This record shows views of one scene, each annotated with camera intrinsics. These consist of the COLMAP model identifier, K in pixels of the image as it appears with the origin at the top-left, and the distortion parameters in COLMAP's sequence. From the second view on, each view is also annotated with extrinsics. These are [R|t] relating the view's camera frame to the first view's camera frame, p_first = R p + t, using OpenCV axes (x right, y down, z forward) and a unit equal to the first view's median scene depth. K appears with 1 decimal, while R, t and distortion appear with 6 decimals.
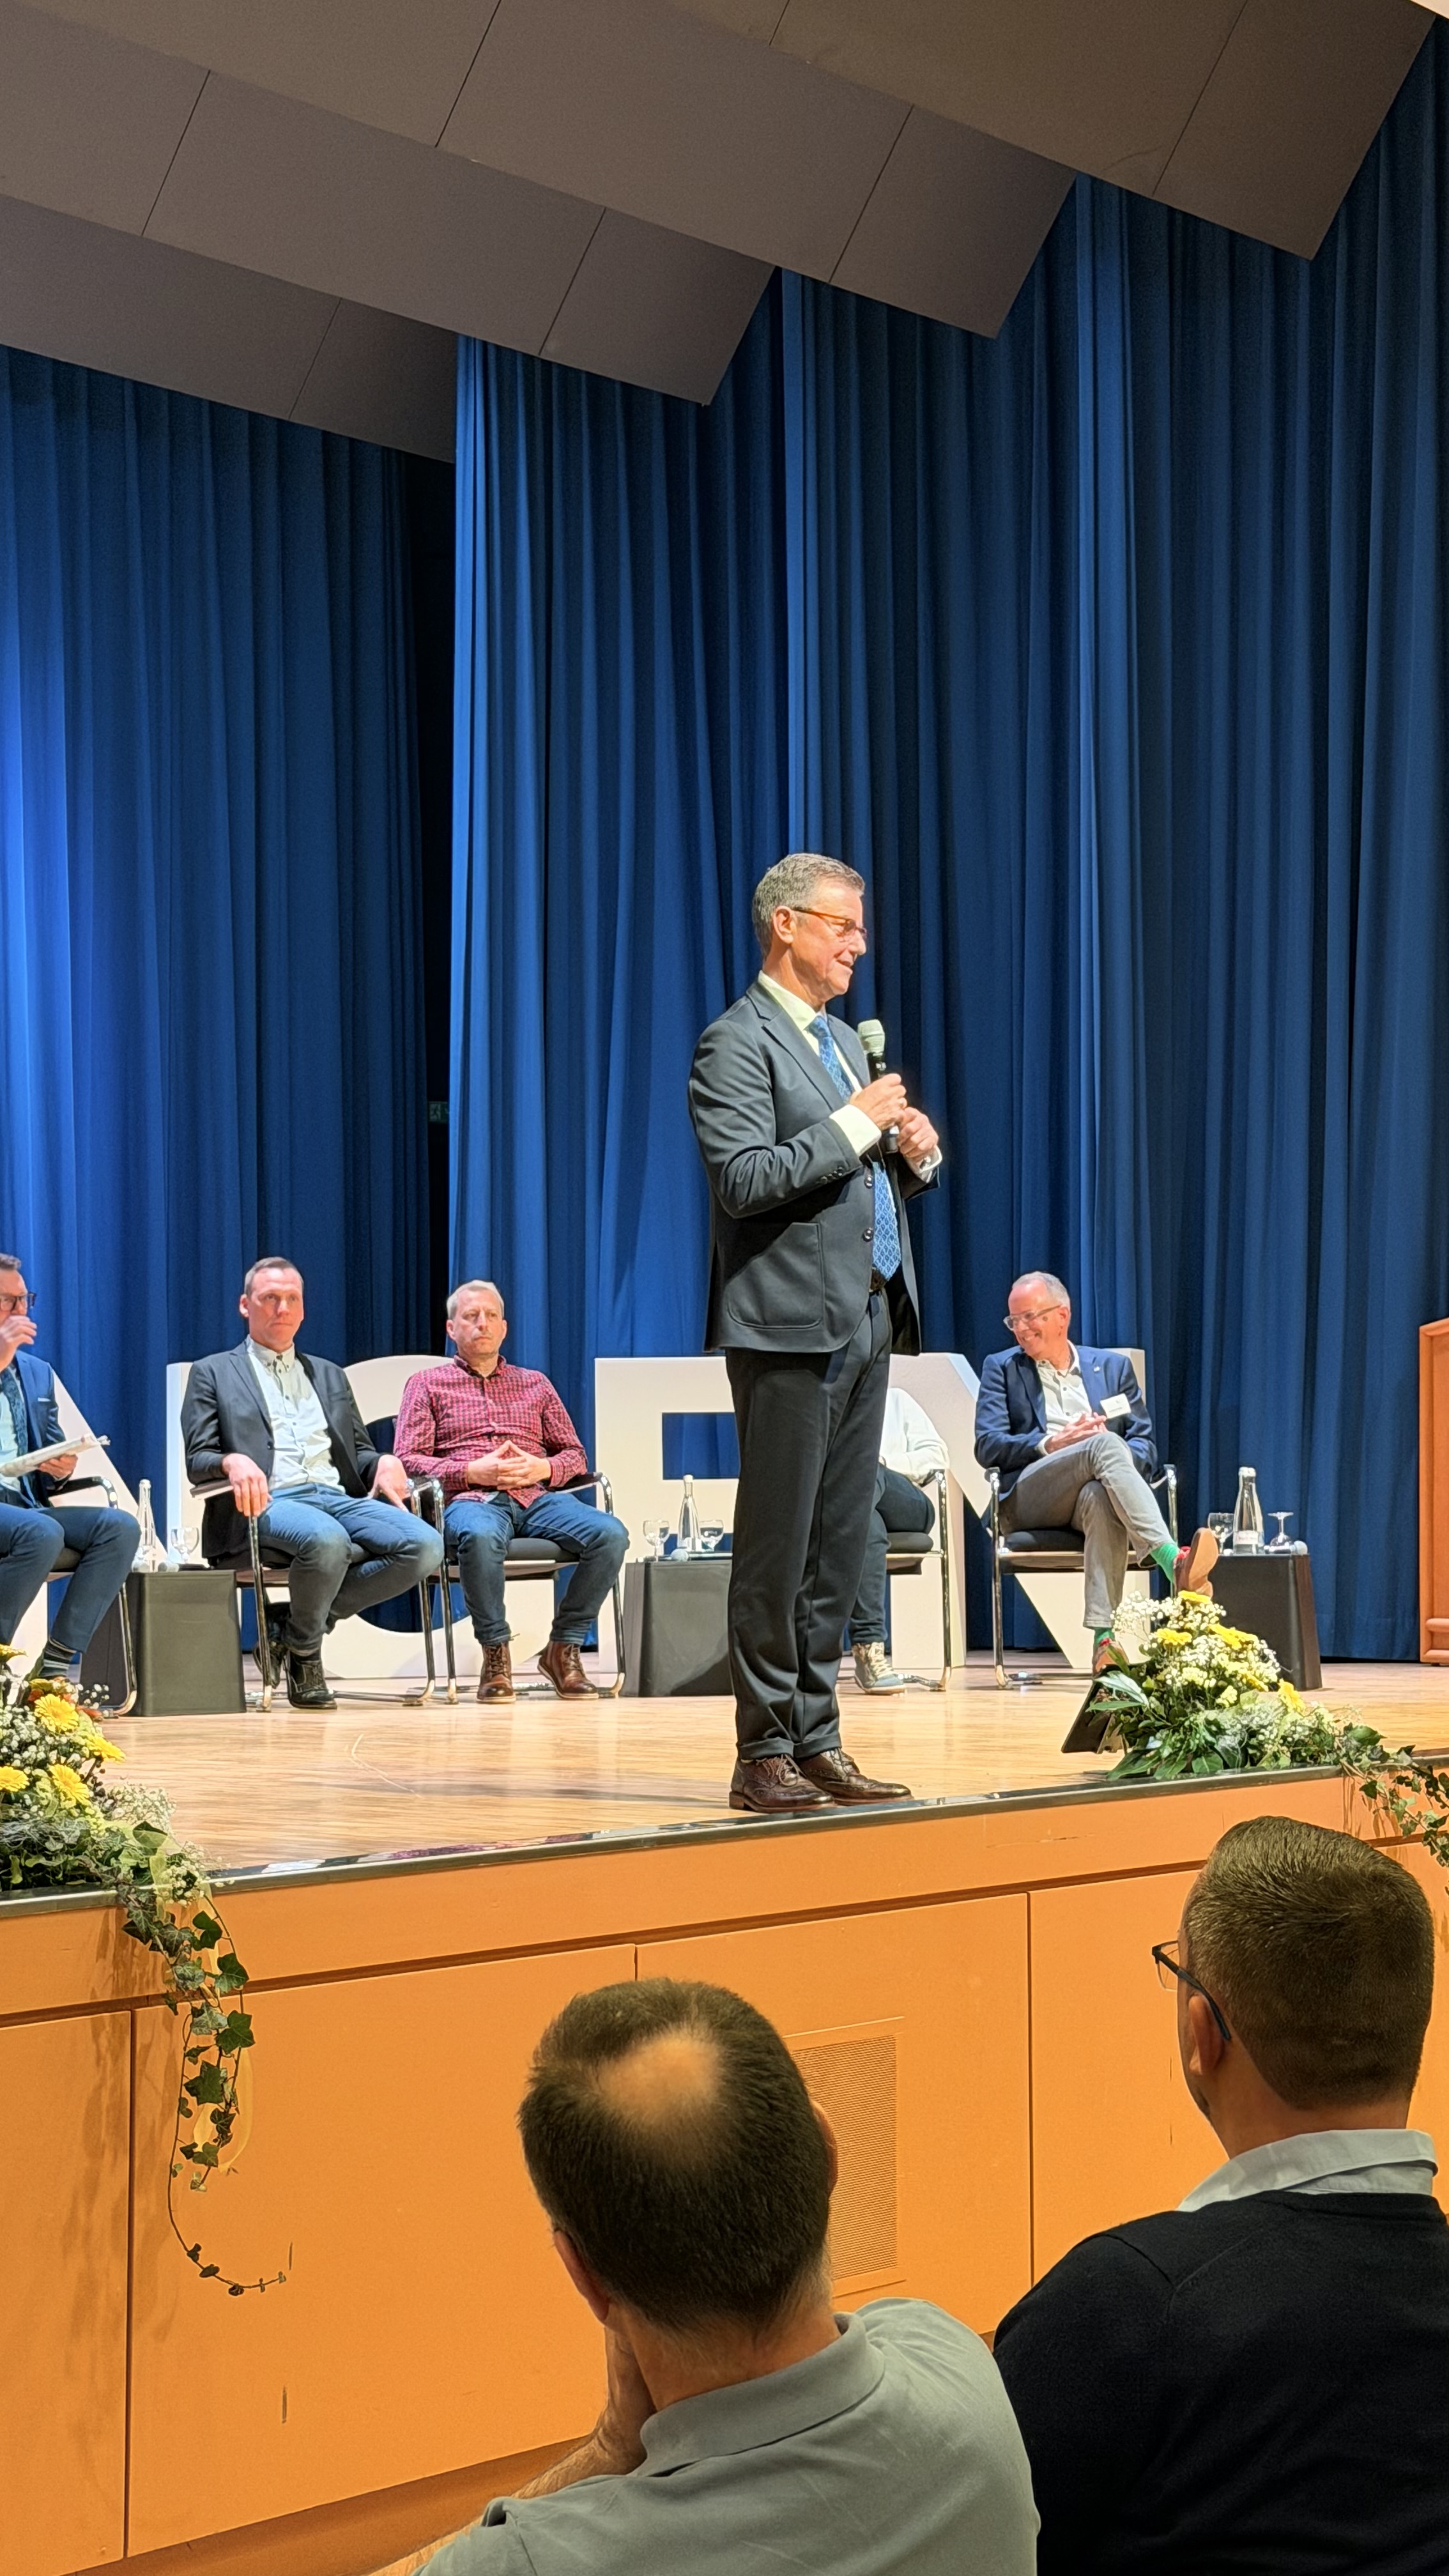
lens RADIAL K [[4182.9, 0, 724.5], [0, 4182.9, 1335.5], [0, 0, 1]] dist [0.050573, 0.714794]
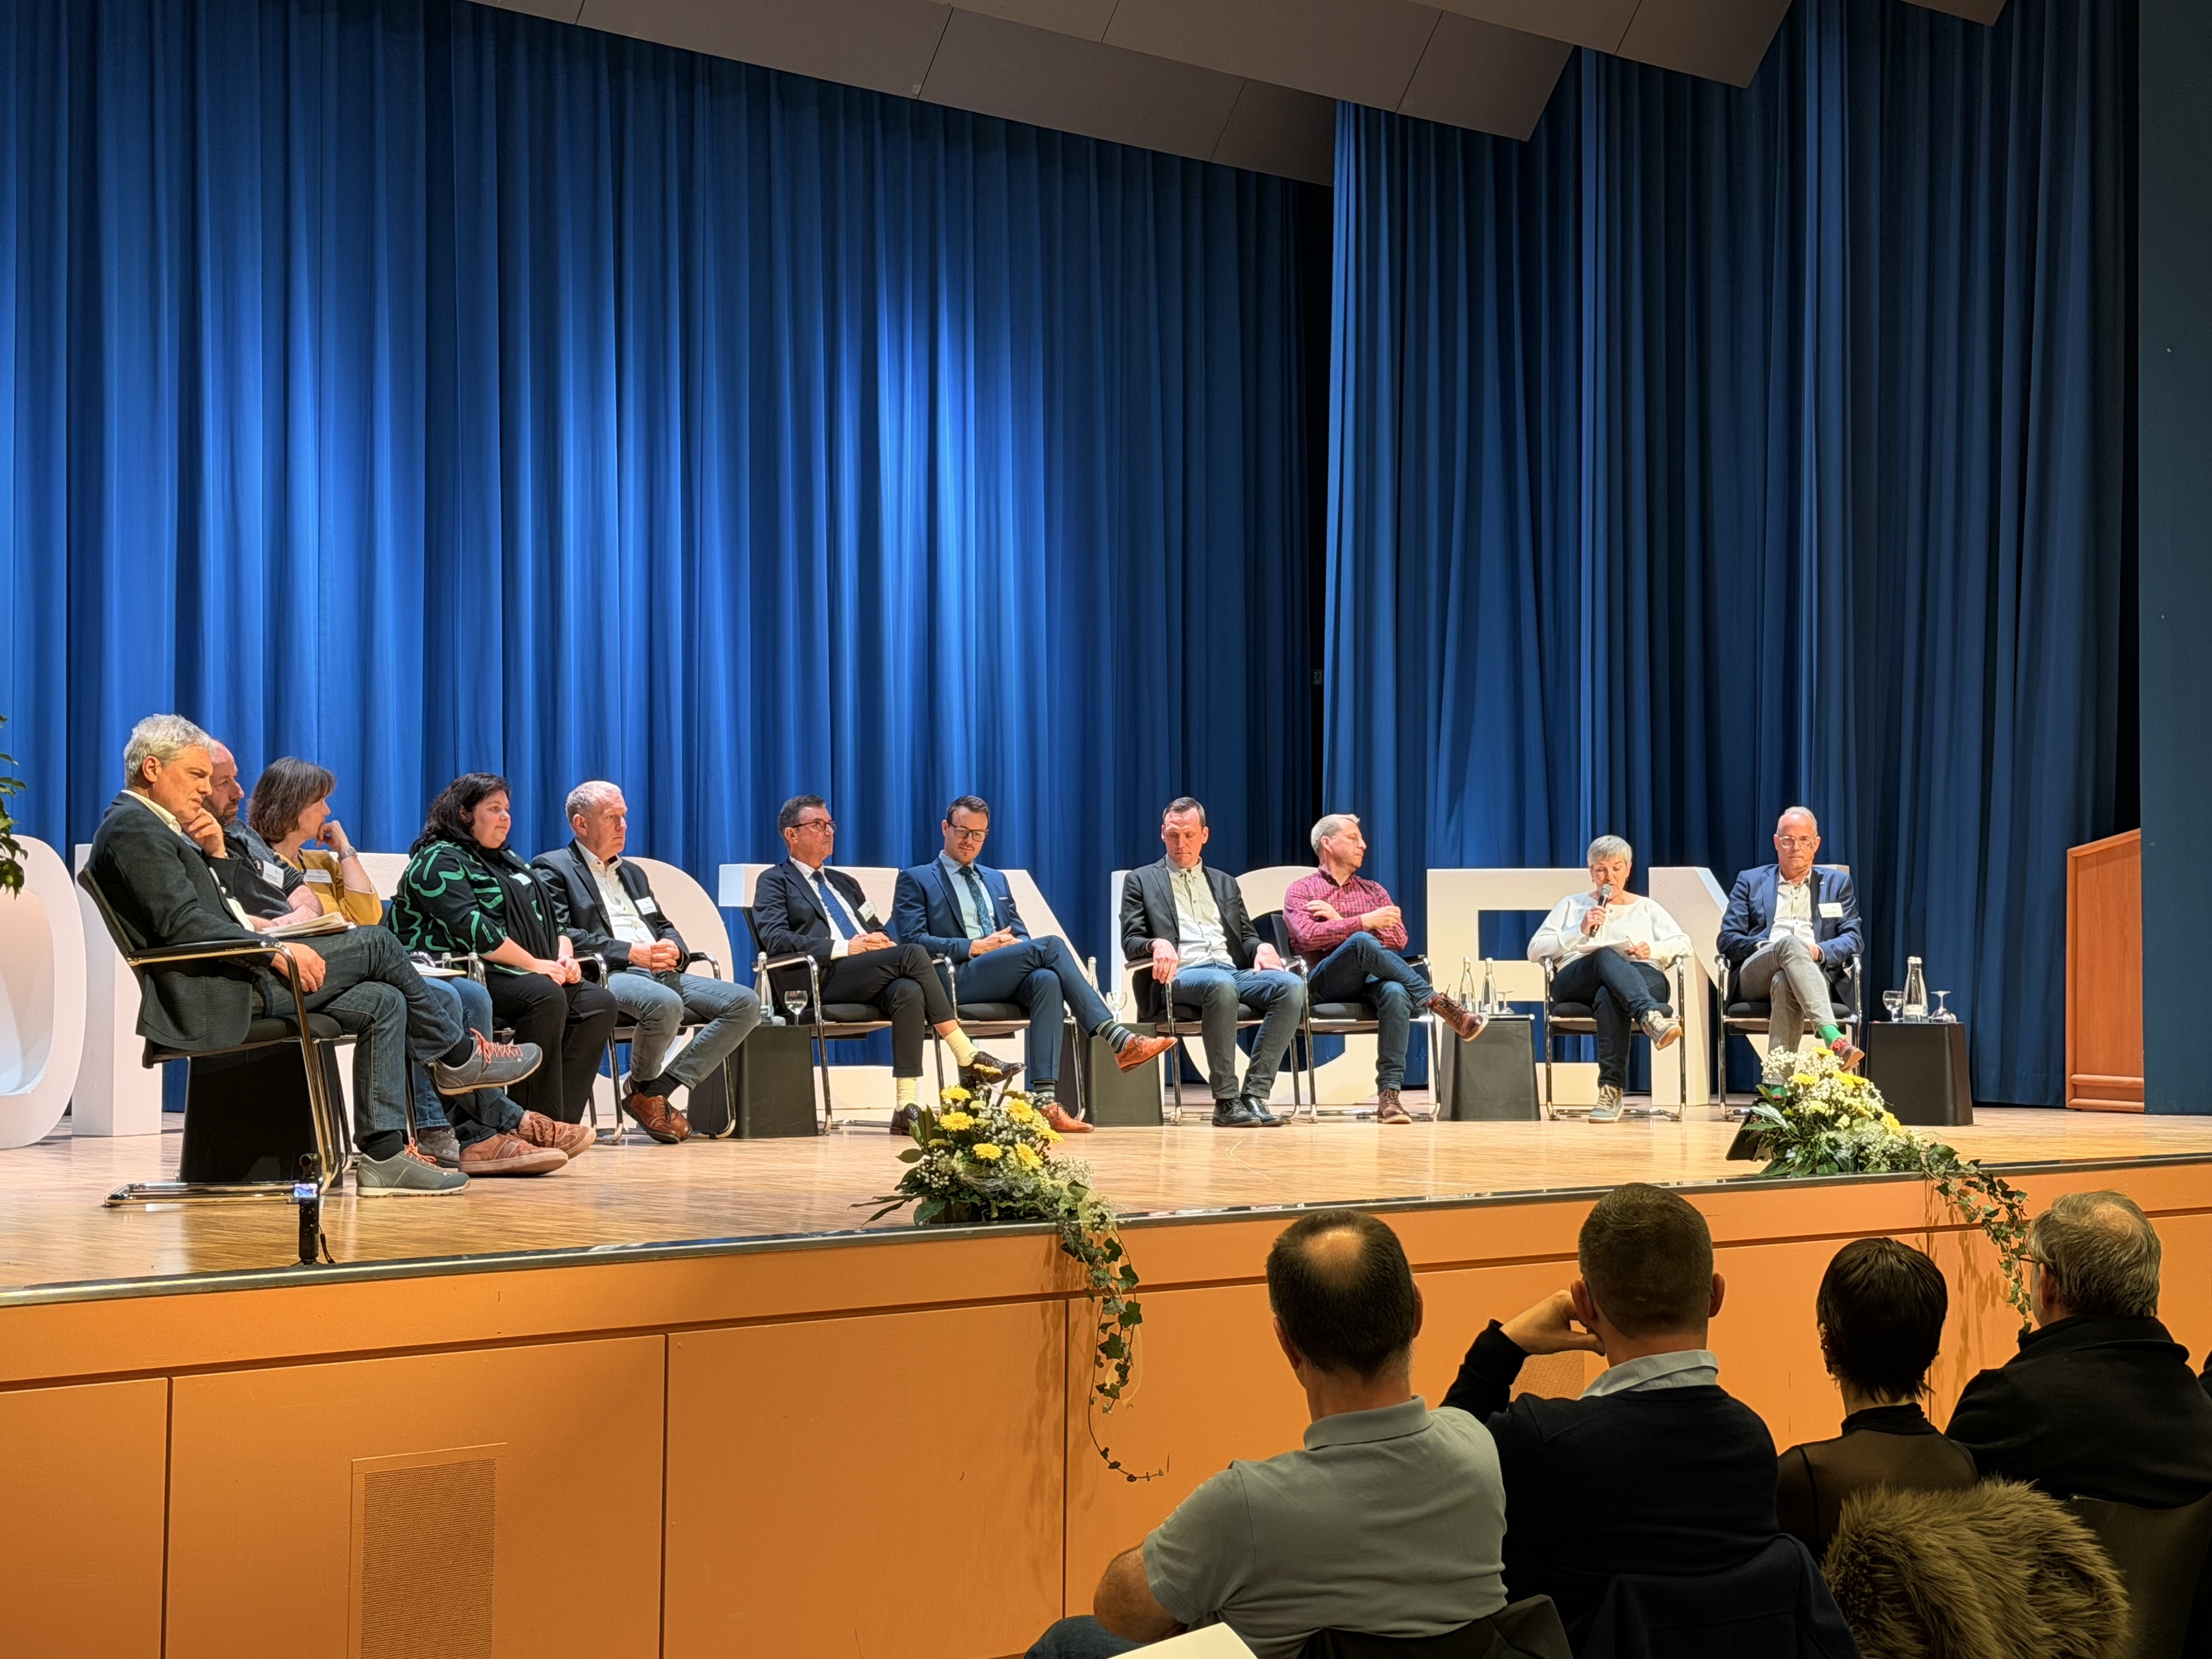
lens RADIAL K [[3414.8, 0, 1106.0], [0, 3414.8, 829.5], [0, 0, 1]] dist [-0.004999, 0.679182]
pose [[0.990397, 0.005907, -0.138126, 0.032082], [-0.006194, 0.999979, -0.001649, -0.008670], [0.138113, 0.002488, 0.990413, -0.172745]]
